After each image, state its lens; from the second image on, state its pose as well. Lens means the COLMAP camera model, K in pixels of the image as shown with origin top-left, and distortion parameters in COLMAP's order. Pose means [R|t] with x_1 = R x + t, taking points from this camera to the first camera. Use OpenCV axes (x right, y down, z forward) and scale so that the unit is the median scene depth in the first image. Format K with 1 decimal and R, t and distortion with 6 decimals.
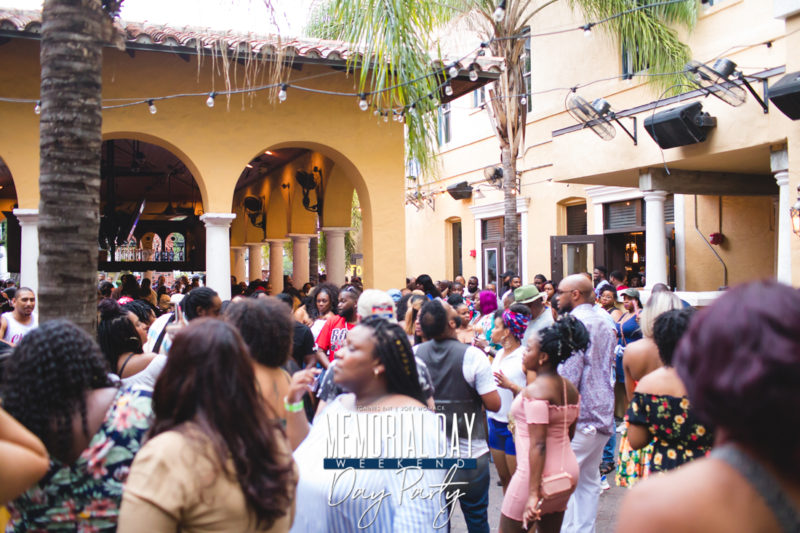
lens RADIAL K [[764.6, 0, 405.2], [0, 764.6, 271.3], [0, 0, 1]] dist [-0.103895, 0.138064]
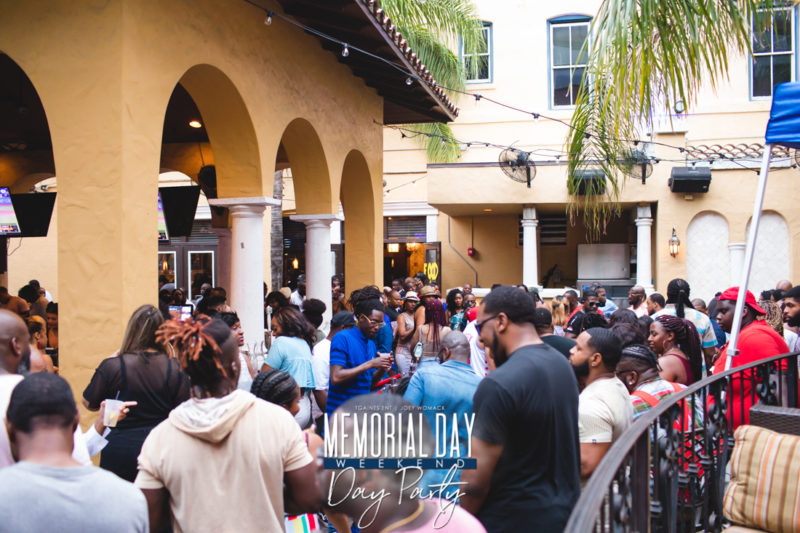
lens RADIAL K [[766.8, 0, 405.6], [0, 766.8, 269.2], [0, 0, 1]] dist [-0.101525, 0.134106]
pose [[0.571697, 0.008223, 0.820424, -0.931817], [-0.000833, 0.999955, -0.009442, 0.002695], [-0.820464, 0.004714, 0.571678, 0.326487]]
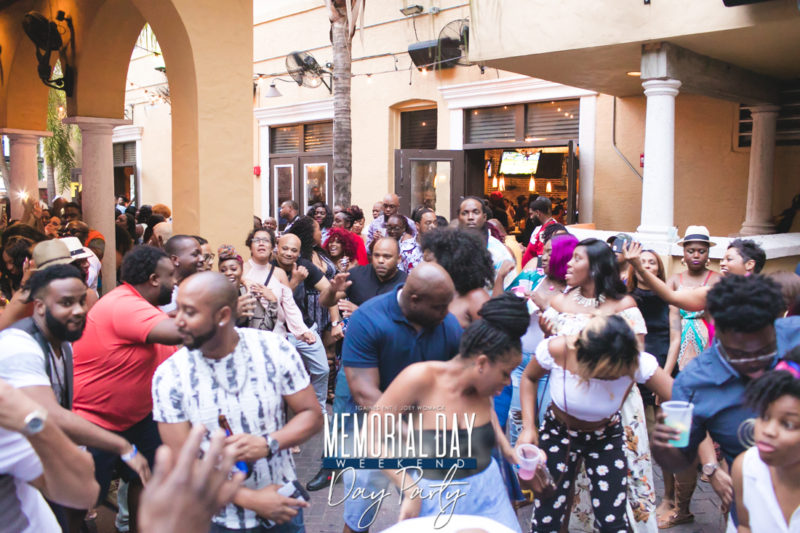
lens RADIAL K [[764.6, 0, 405.2], [0, 764.6, 271.3], [0, 0, 1]] dist [-0.103895, 0.138064]
pose [[0.928088, -0.015963, 0.372018, -0.109466], [-0.021907, 0.995009, 0.097348, -0.001087], [-0.371716, -0.098497, 0.923107, 0.429703]]
